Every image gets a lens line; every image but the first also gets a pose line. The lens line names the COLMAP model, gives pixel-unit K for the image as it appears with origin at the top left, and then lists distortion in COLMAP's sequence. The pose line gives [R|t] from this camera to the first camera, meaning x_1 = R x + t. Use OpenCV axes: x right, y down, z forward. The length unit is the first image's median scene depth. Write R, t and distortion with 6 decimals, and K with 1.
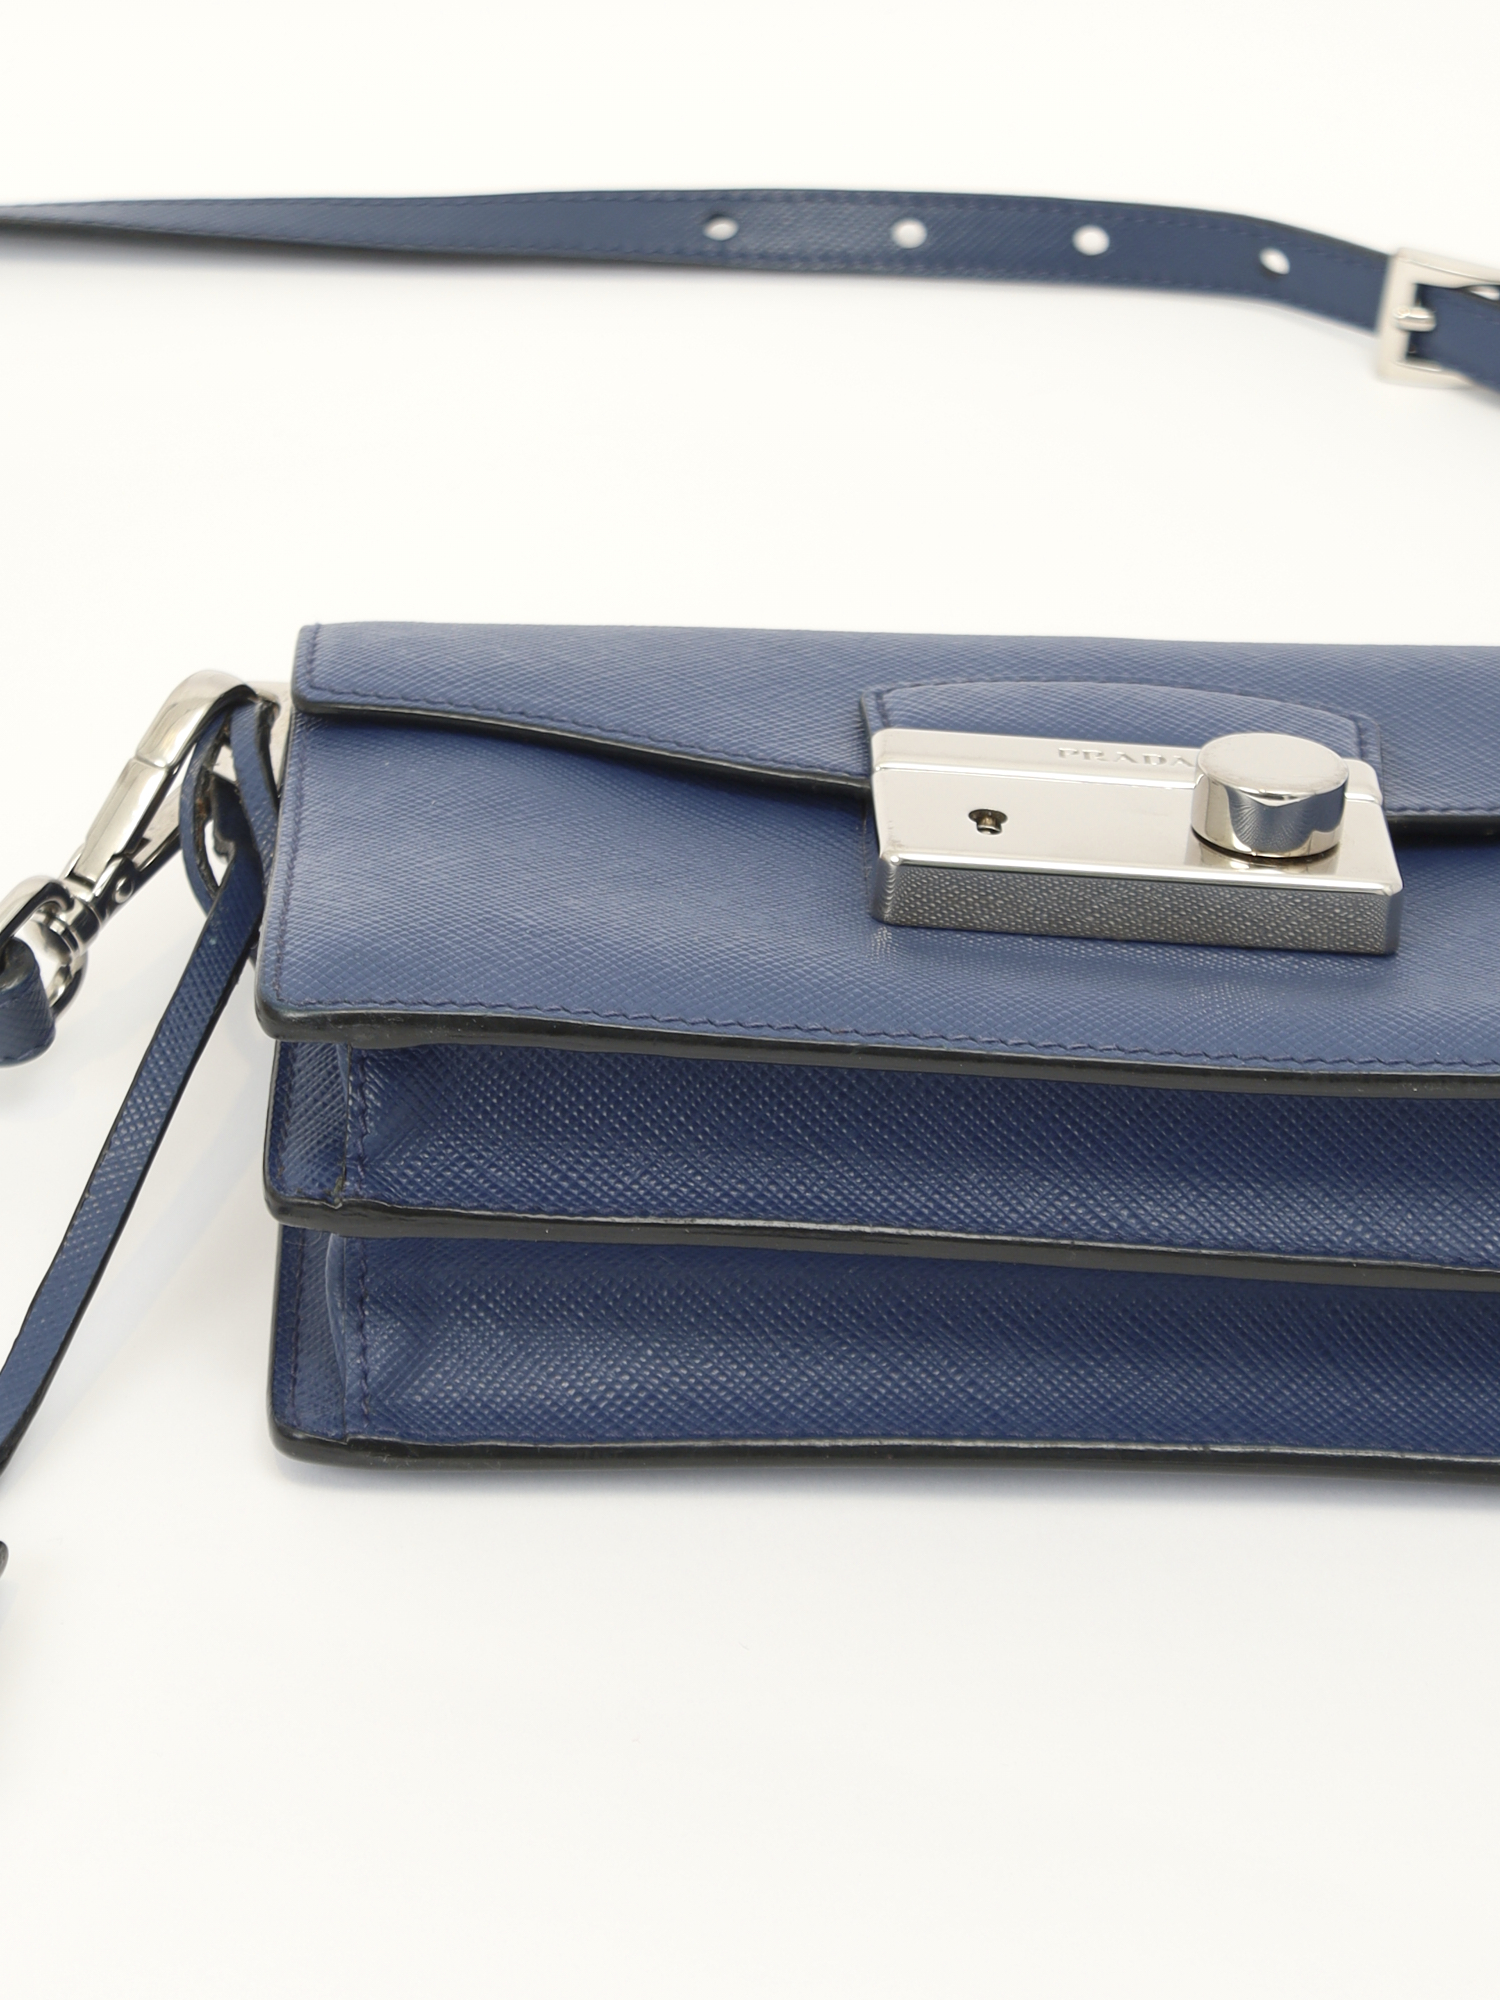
lens RADIAL K [[2976.0, 0, 750.6], [0, 2976.0, 984.8], [0, 0, 1]] dist [0.031225, 0.000000]
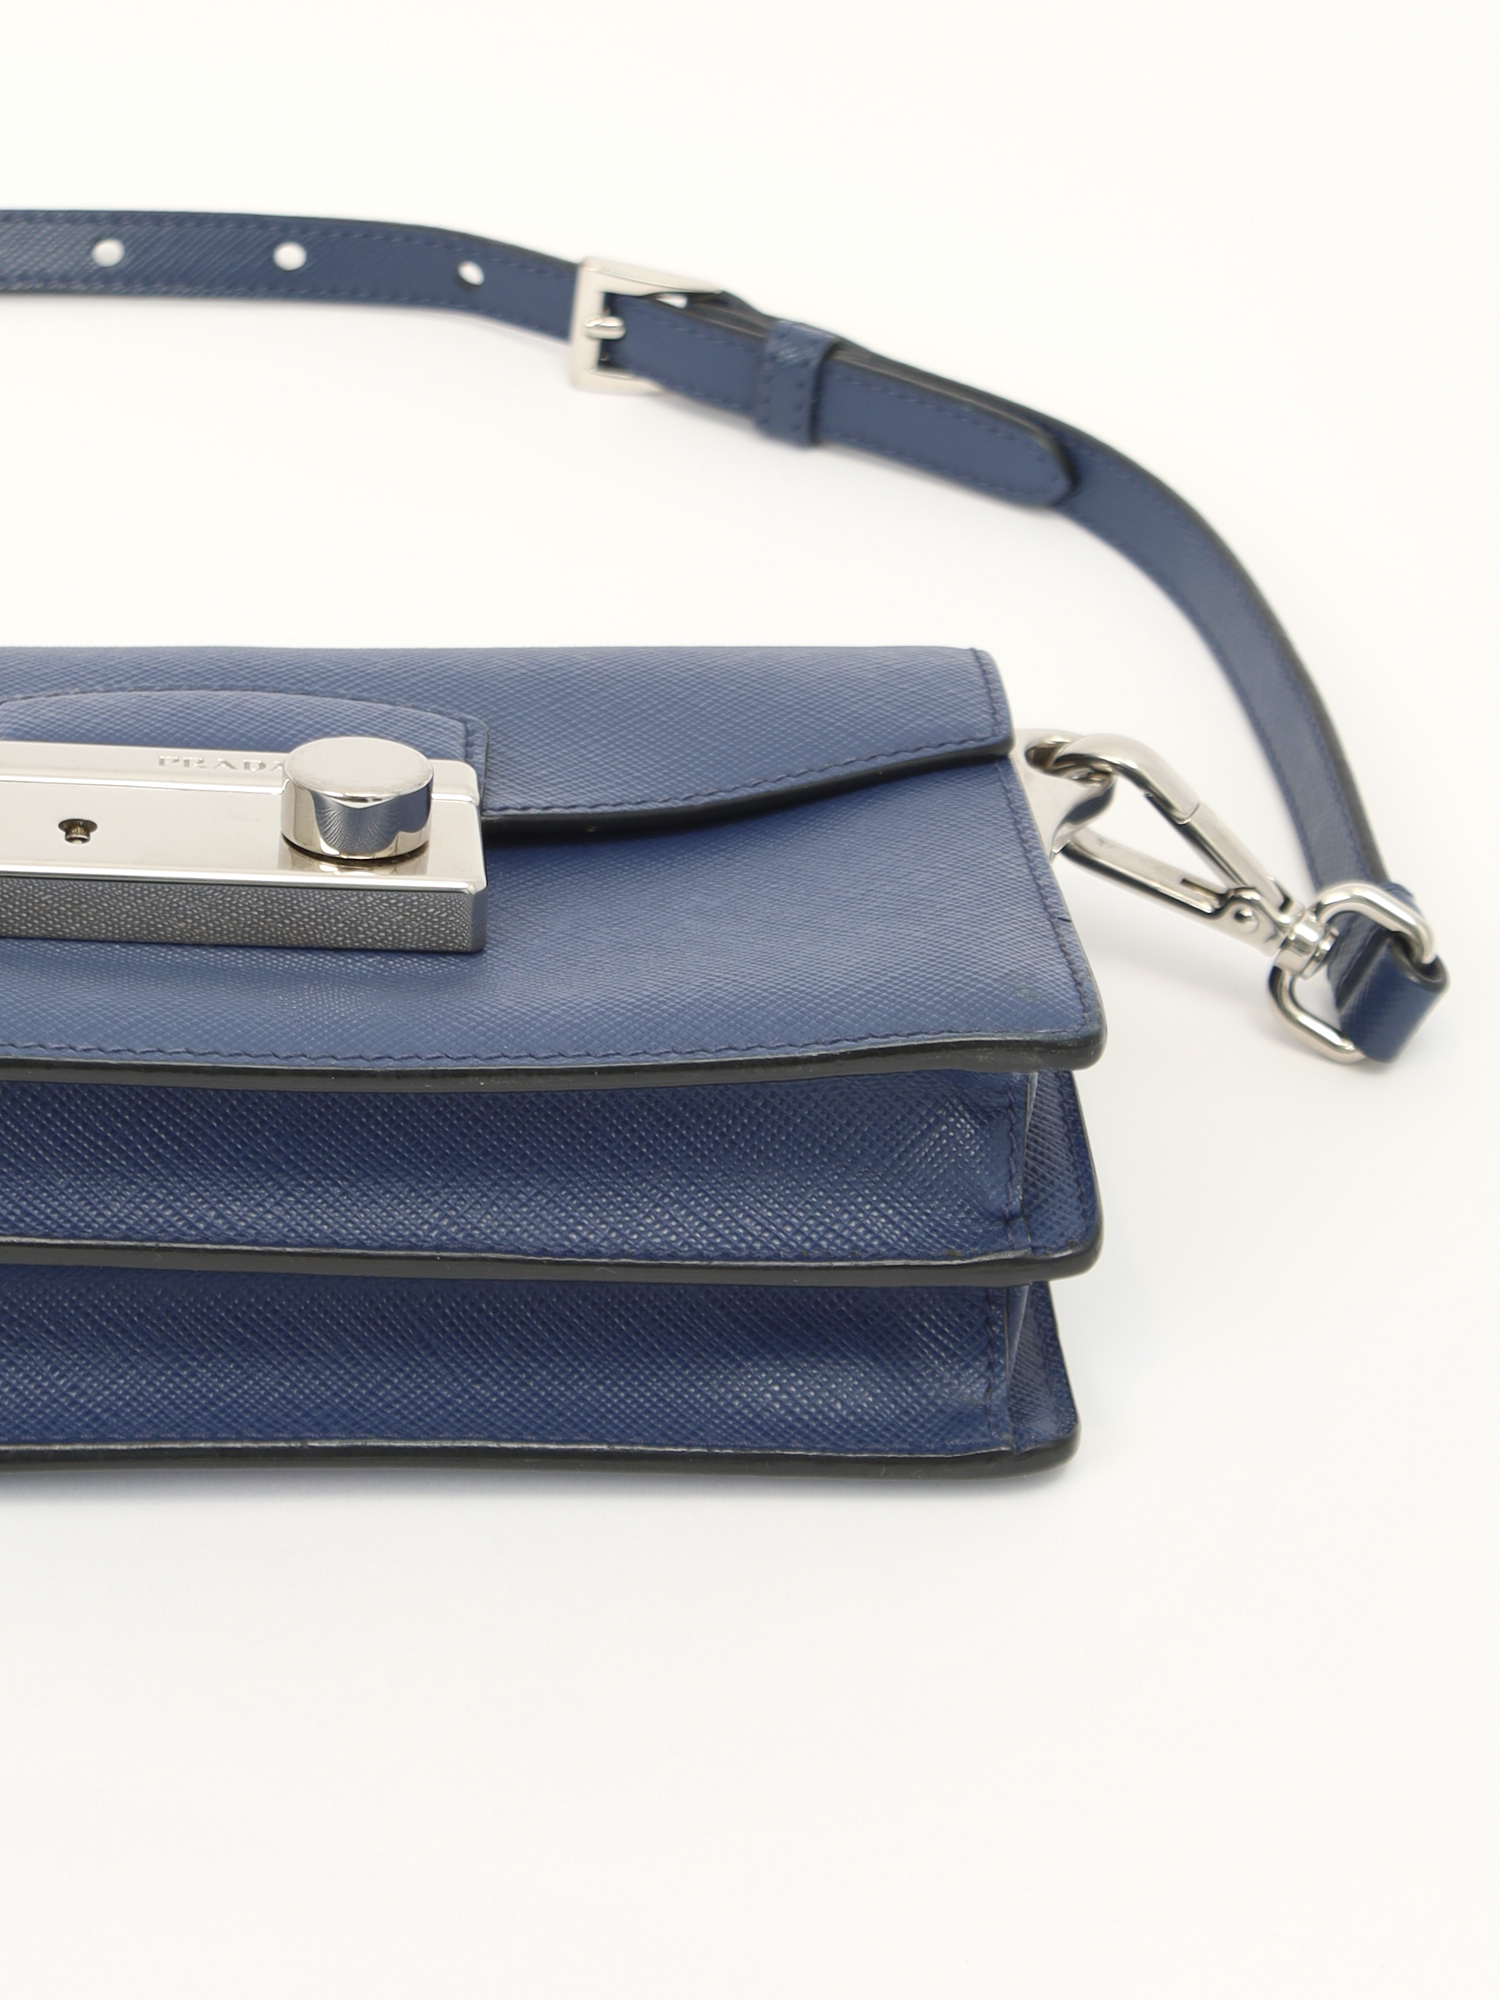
lens RADIAL K [[2976.0, 0, 749.4], [0, 2976.0, 1013.7], [0, 0, 1]] dist [0.031225, 0.000000]
pose [[0.999410, -0.027551, 0.020506, 0.285586], [0.027570, 0.999620, -0.000603, 0.014048], [-0.020482, 0.001168, 0.999790, -0.015440]]
